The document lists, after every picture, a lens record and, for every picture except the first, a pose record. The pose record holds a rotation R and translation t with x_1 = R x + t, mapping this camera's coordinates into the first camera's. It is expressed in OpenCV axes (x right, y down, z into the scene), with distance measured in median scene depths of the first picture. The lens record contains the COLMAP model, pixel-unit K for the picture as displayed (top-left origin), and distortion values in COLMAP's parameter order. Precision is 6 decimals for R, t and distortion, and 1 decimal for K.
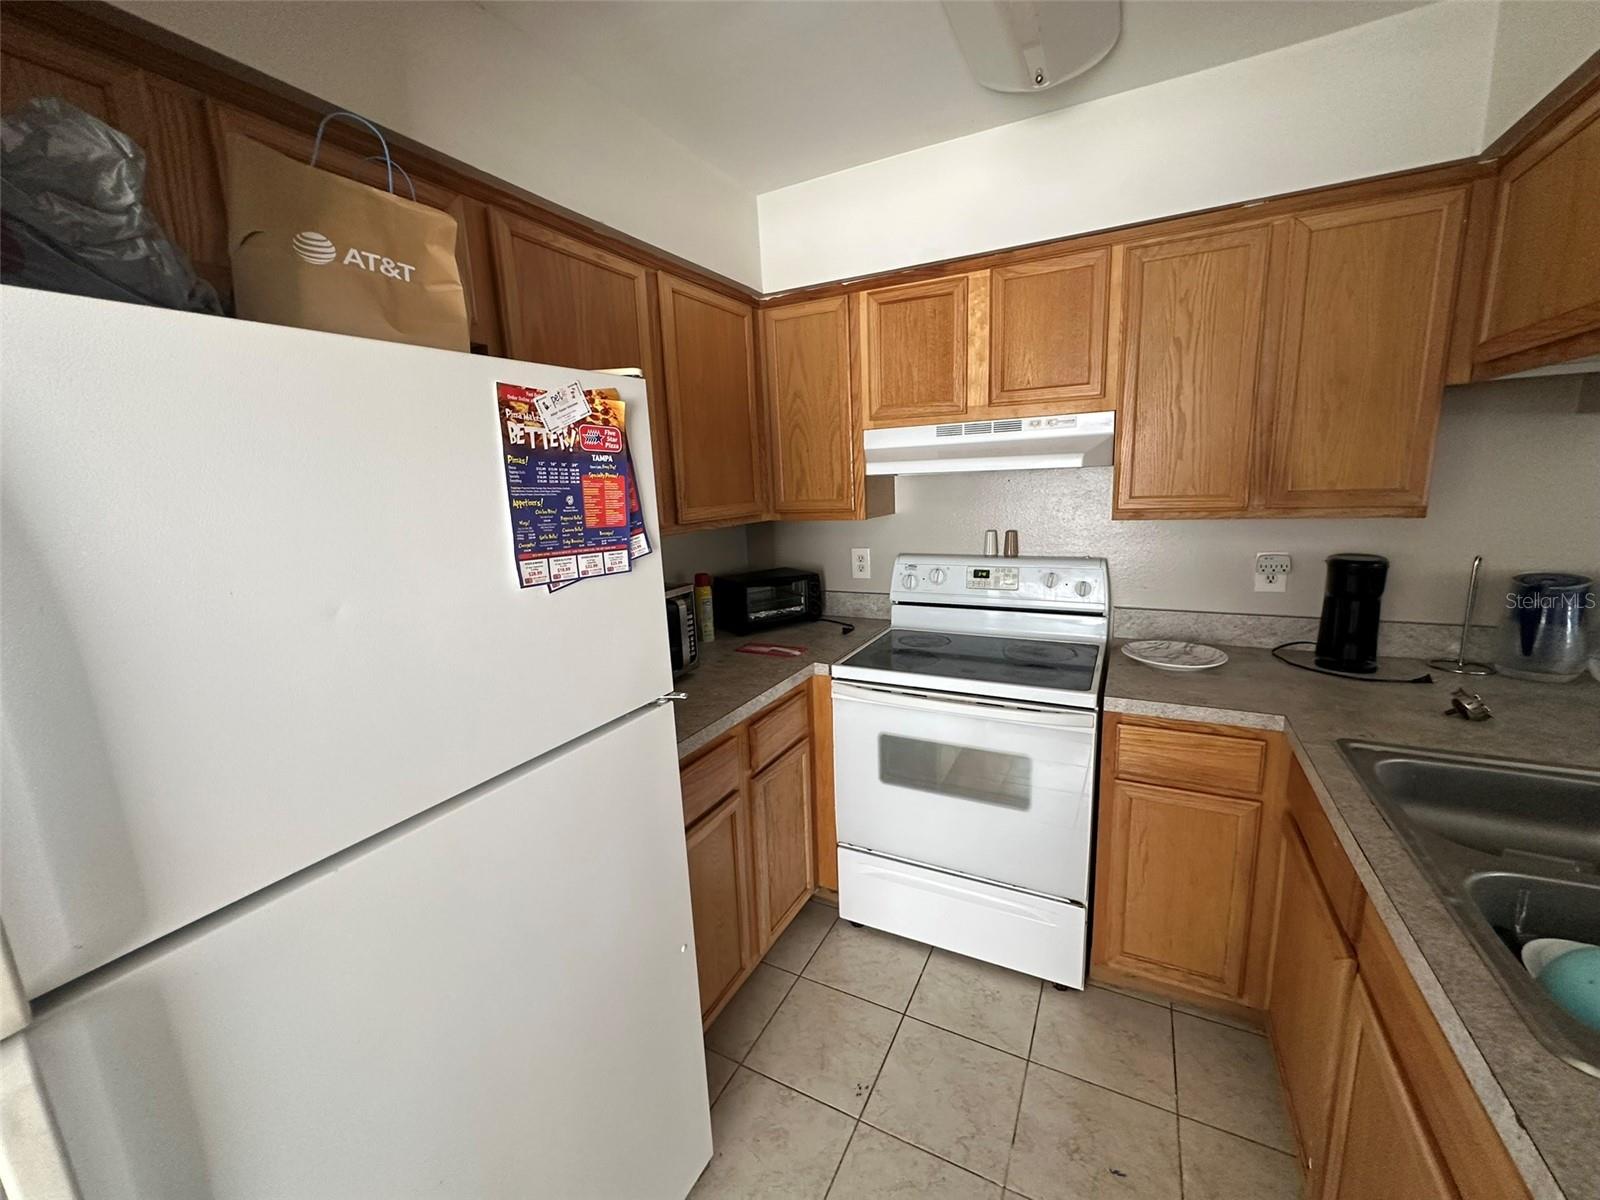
lens RADIAL K [[637.8, 0, 800.0], [0, 637.8, 598.0], [0, 0, 1]] dist [-0.004845, 0.001088]
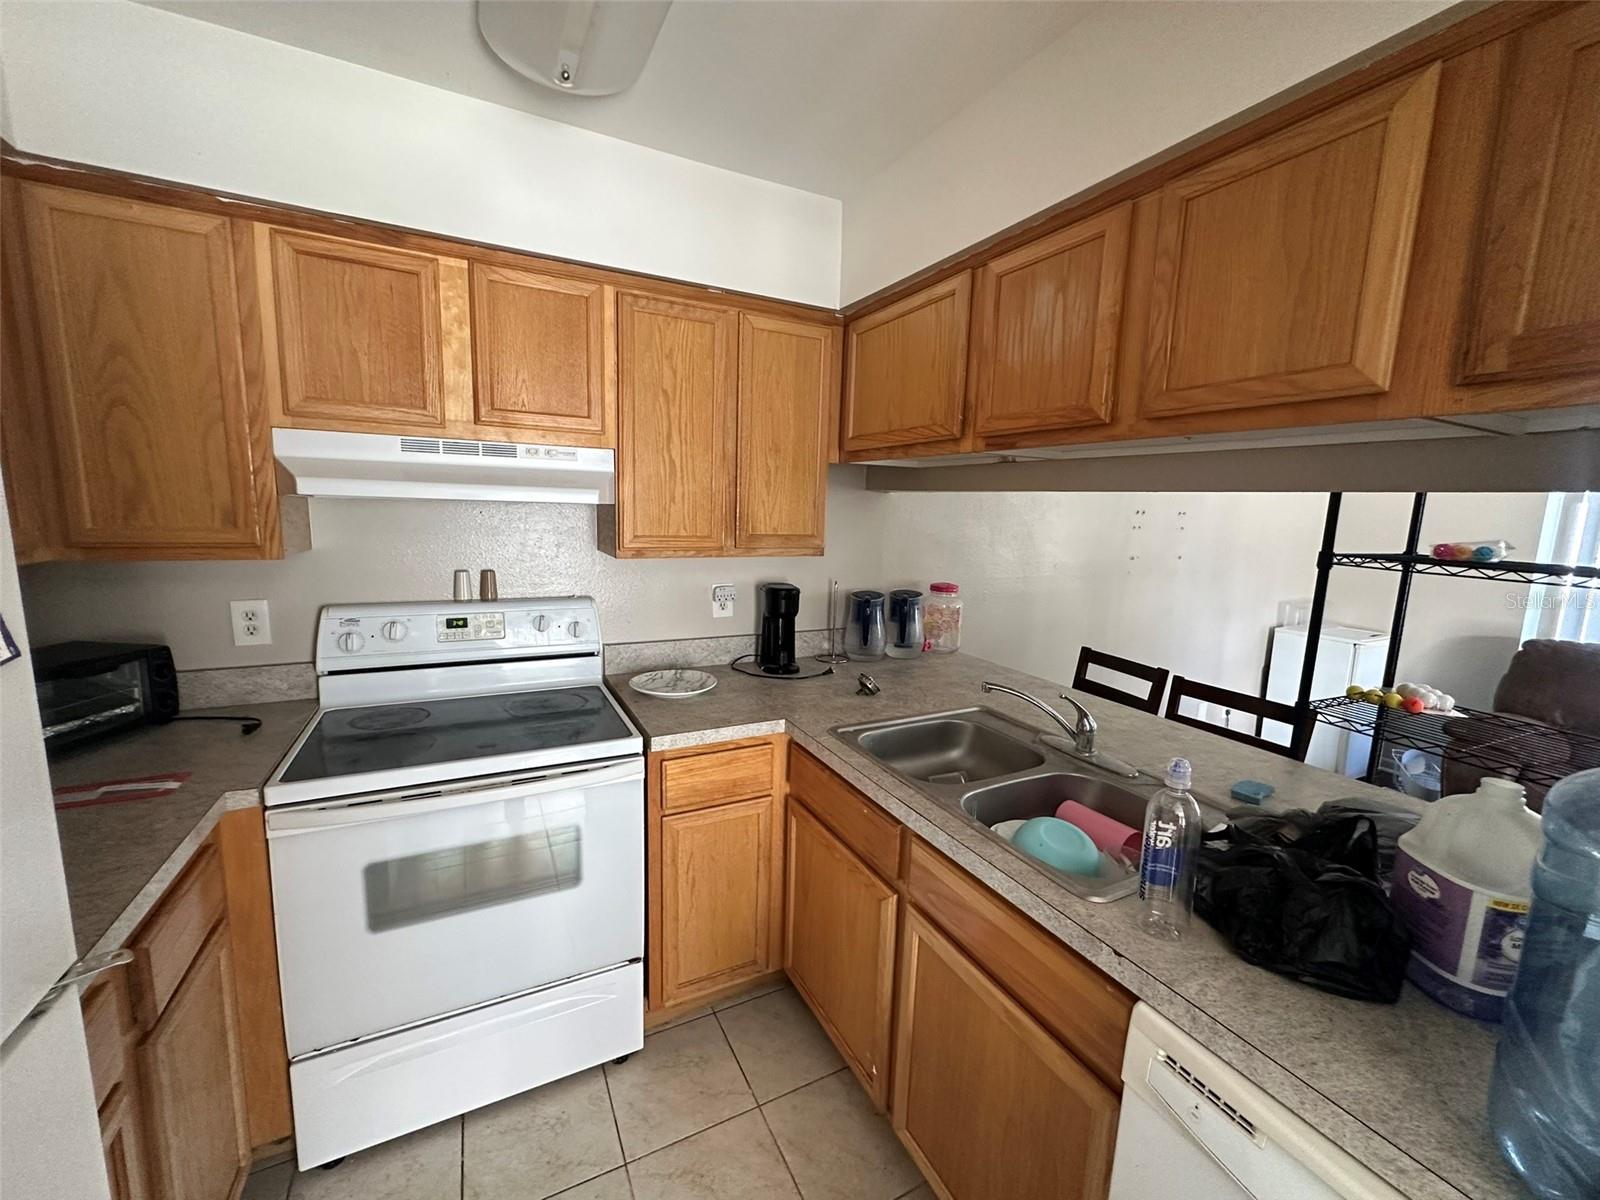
lens RADIAL K [[637.8, 0, 799.1], [0, 637.8, 598.4], [0, 0, 1]] dist [-0.004845, 0.001088]
pose [[0.578070, -0.058275, 0.813903, -0.160861], [0.097981, 0.995187, 0.001664, -0.034795], [-0.810083, 0.078785, 0.580998, 0.202169]]
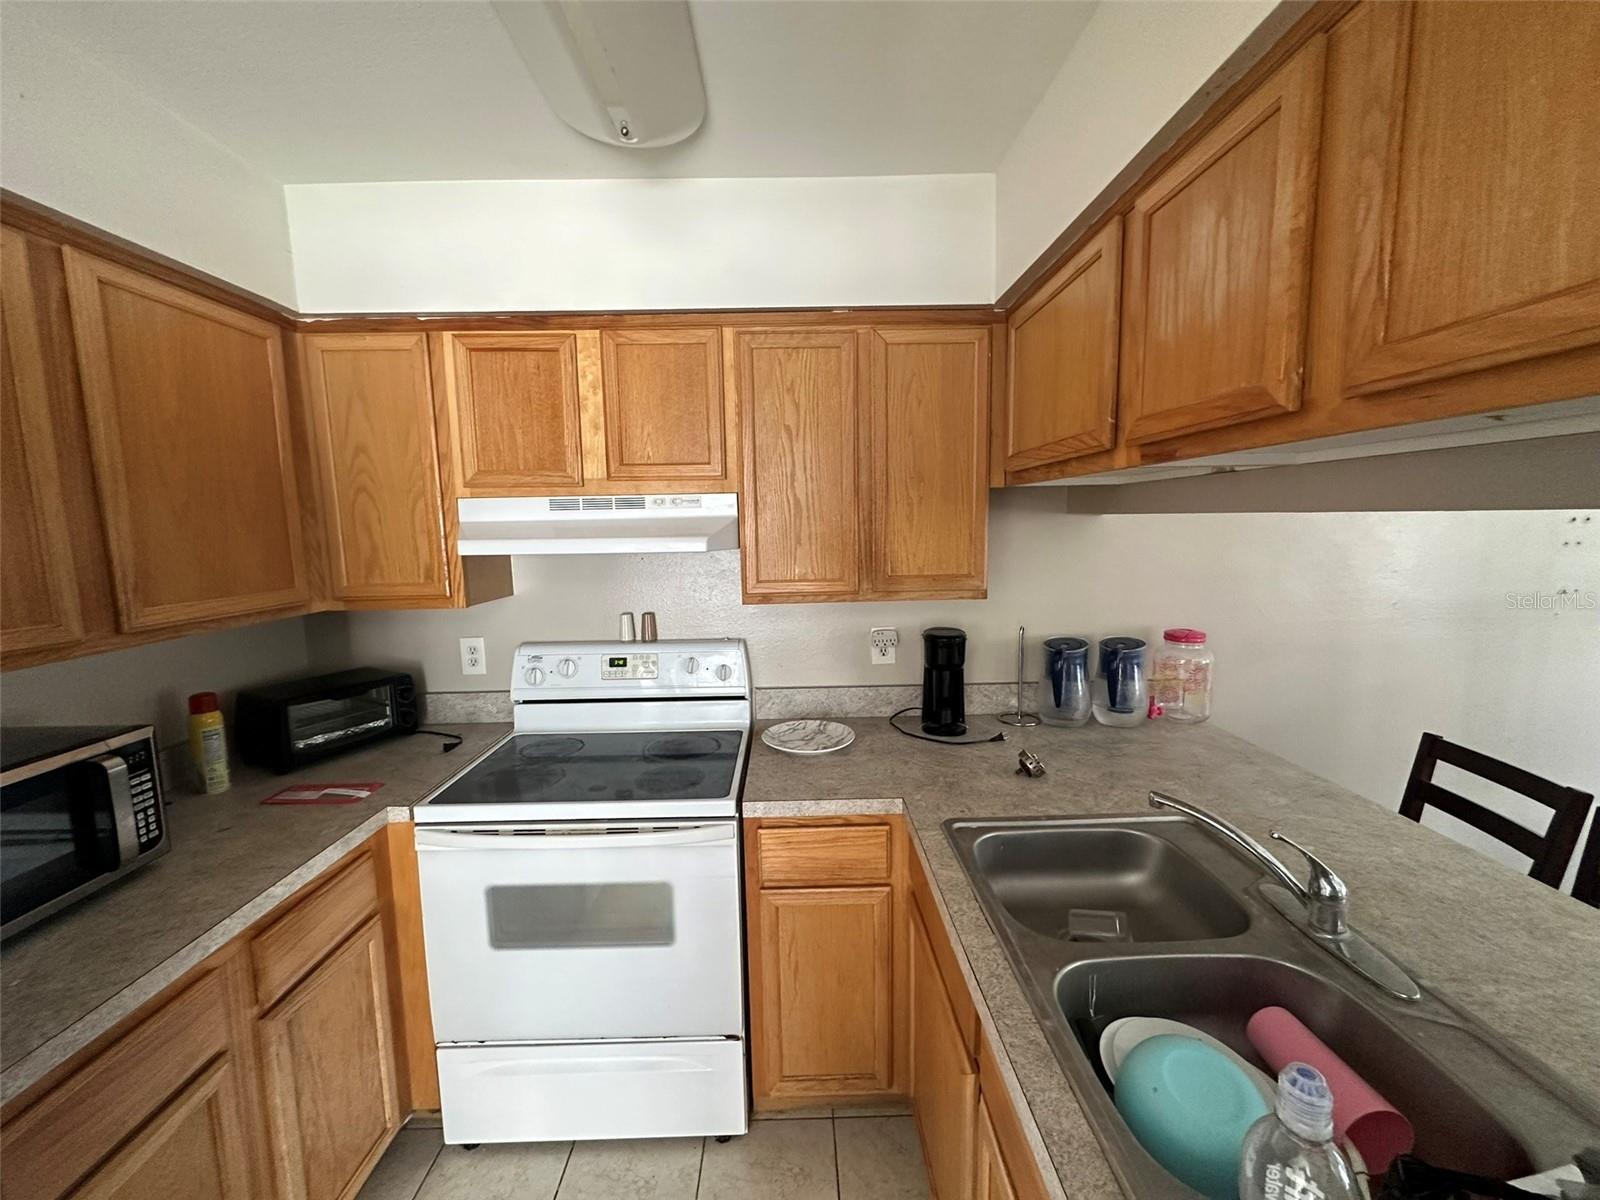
lens RADIAL K [[637.8, 0, 797.6], [0, 637.8, 599.1], [0, 0, 1]] dist [-0.004845, 0.001088]
pose [[0.880667, -0.031164, 0.472709, 0.111349], [0.070397, 0.995364, -0.065531, -0.062918], [-0.468476, 0.090988, 0.878778, 0.119163]]
